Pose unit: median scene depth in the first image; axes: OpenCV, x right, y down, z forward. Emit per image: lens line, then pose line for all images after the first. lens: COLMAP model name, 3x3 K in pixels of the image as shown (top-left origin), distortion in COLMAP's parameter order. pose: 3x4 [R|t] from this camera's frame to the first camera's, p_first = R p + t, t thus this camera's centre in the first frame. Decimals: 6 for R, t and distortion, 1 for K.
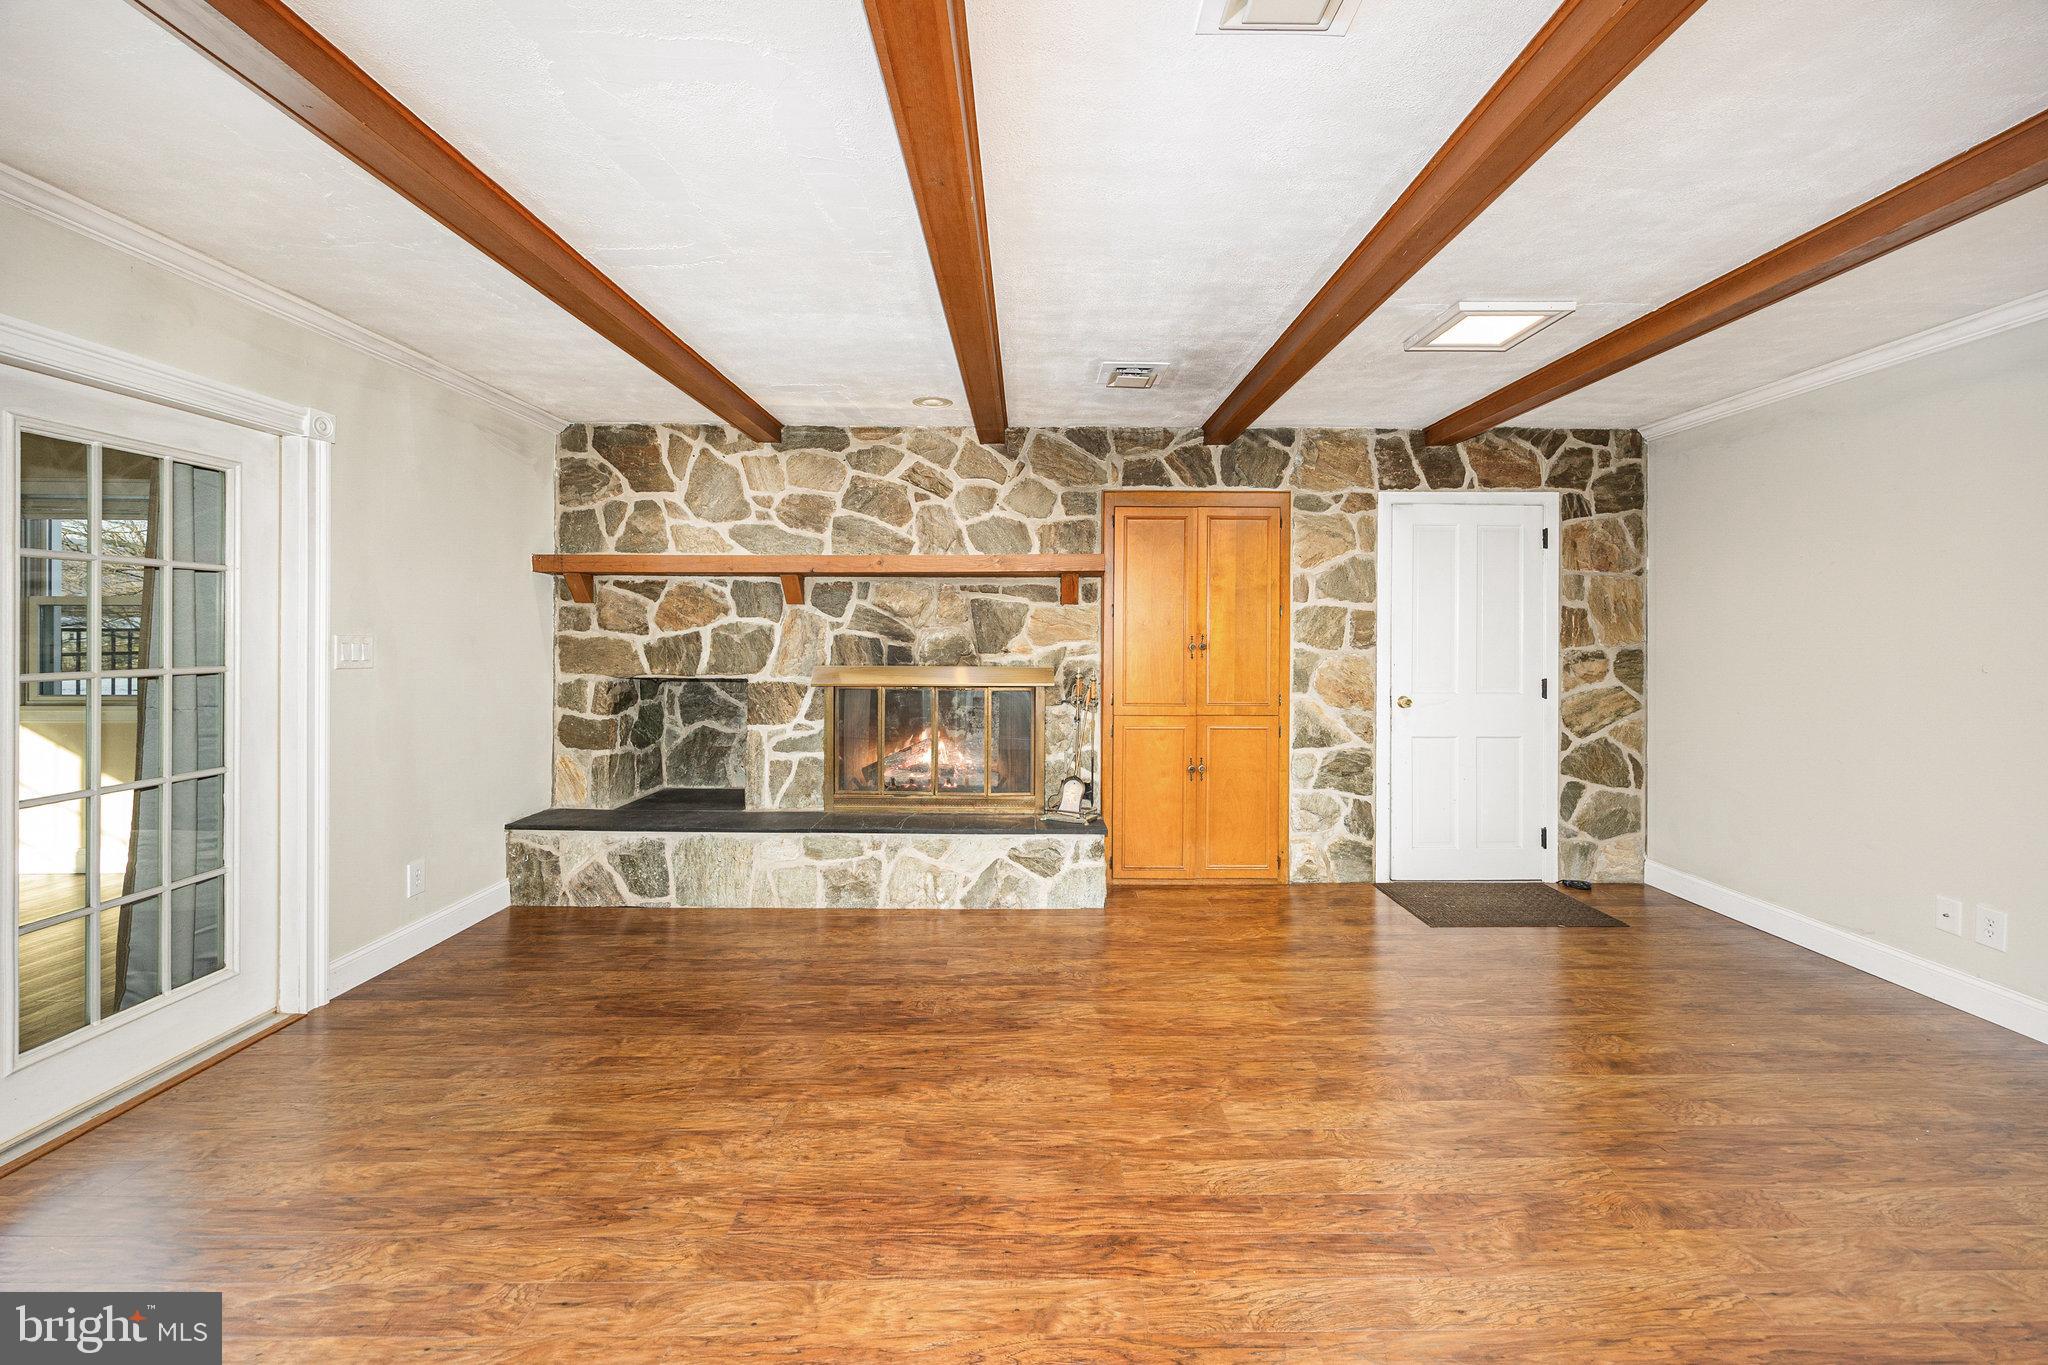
lens RADIAL K [[810.4, 0, 1039.3], [0, 810.4, 635.1], [0, 0, 1]] dist [-0.000311, -0.000679]
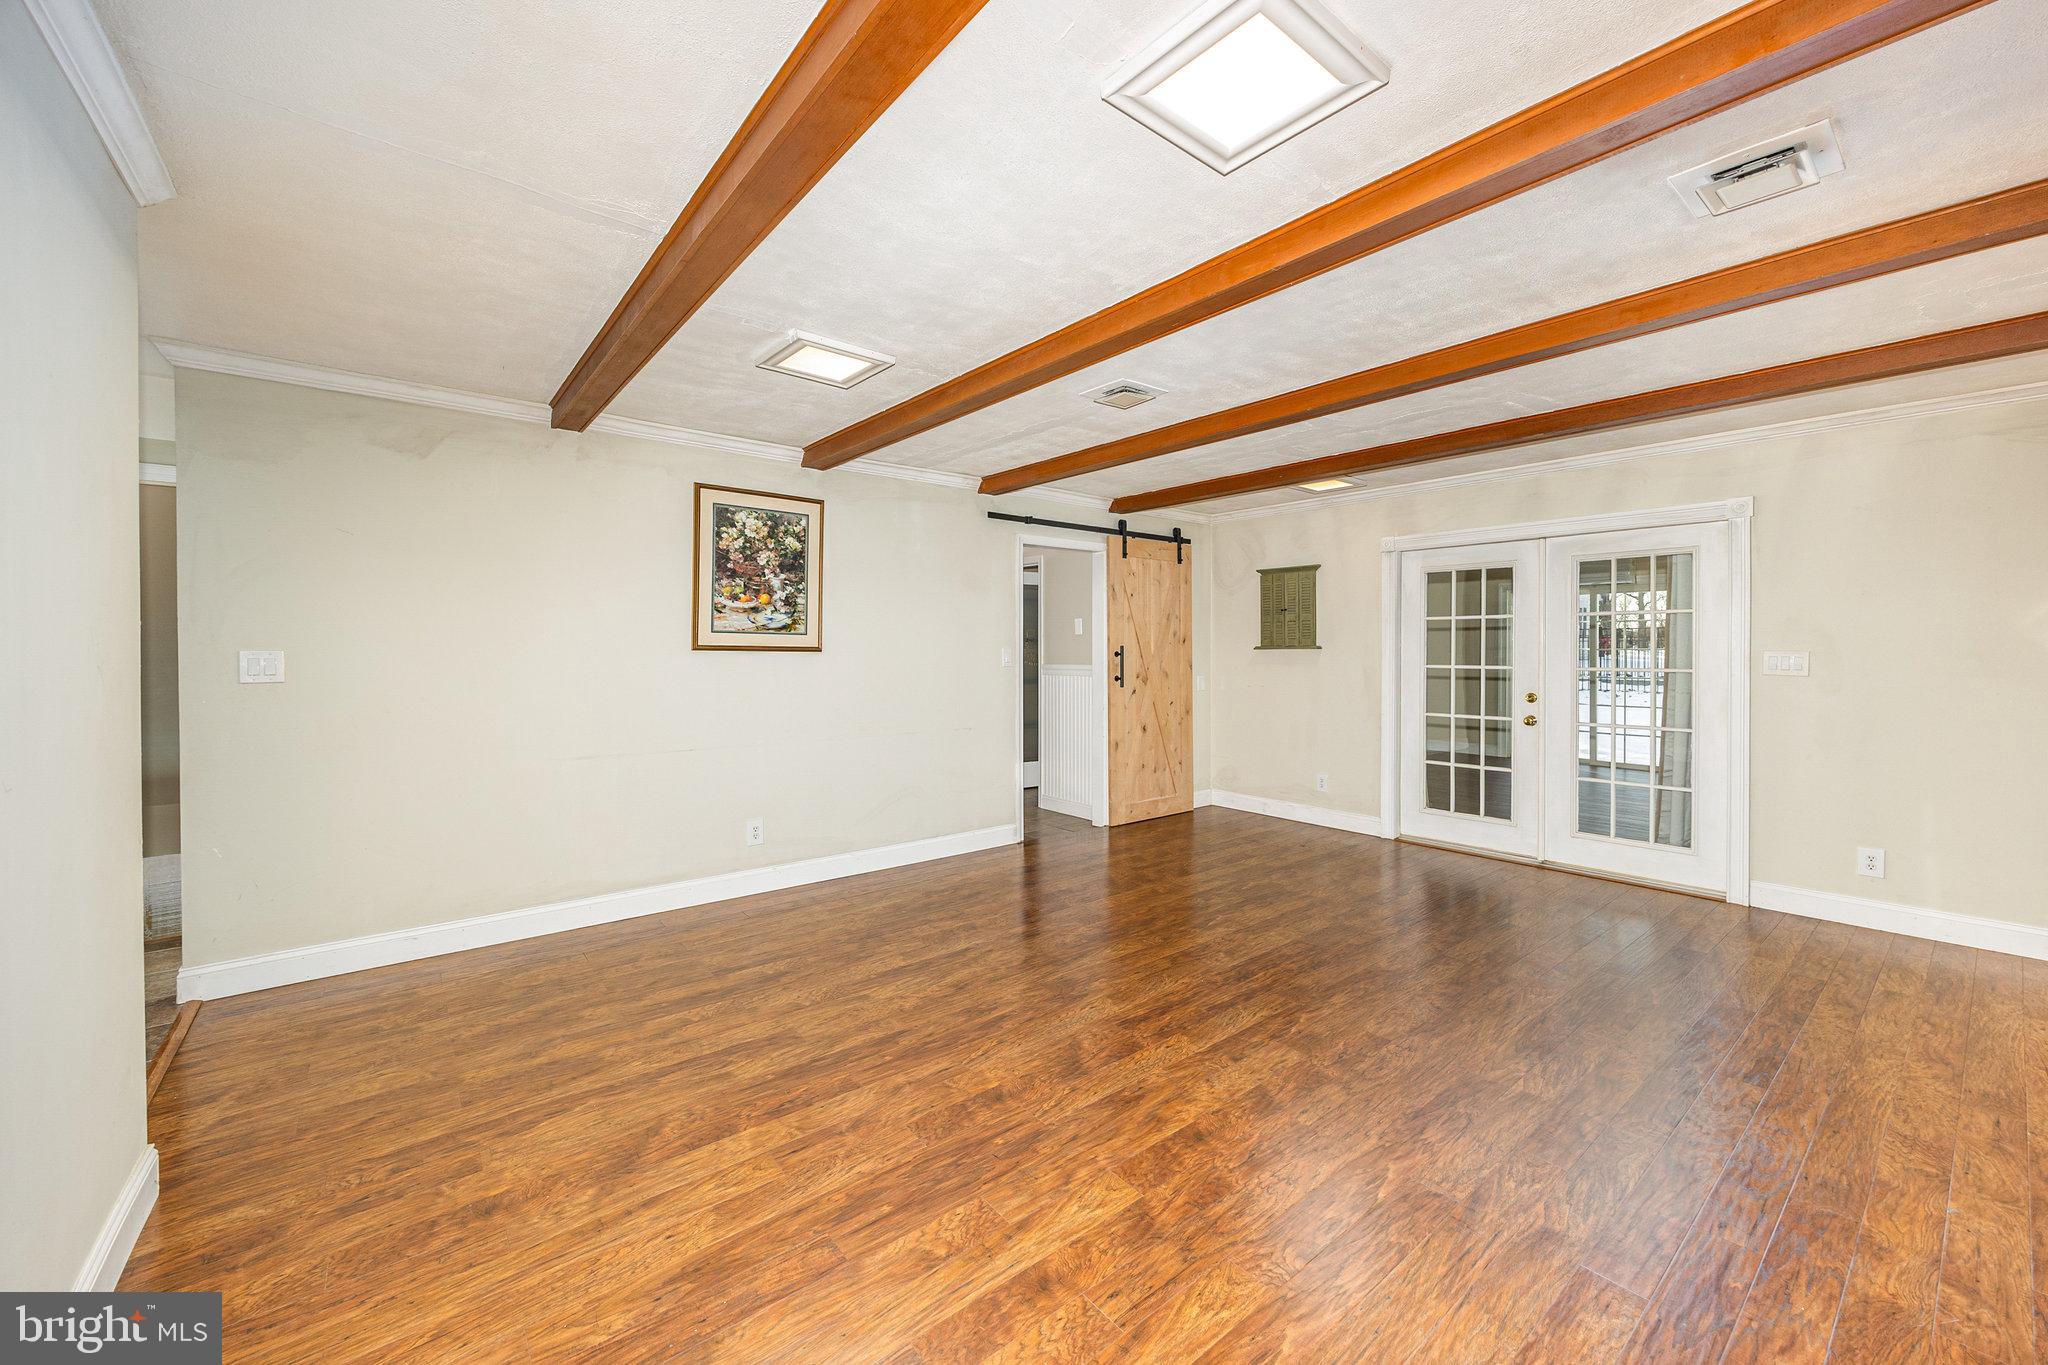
lens RADIAL K [[810.4, 0, 1031.4], [0, 810.4, 664.6], [0, 0, 1]] dist [-0.000311, -0.000679]
pose [[-0.794599, 0.011815, -0.607020, 1.372761], [-0.001114, 0.999781, 0.020918, -0.004722], [0.607134, 0.017298, -0.794411, 1.861053]]
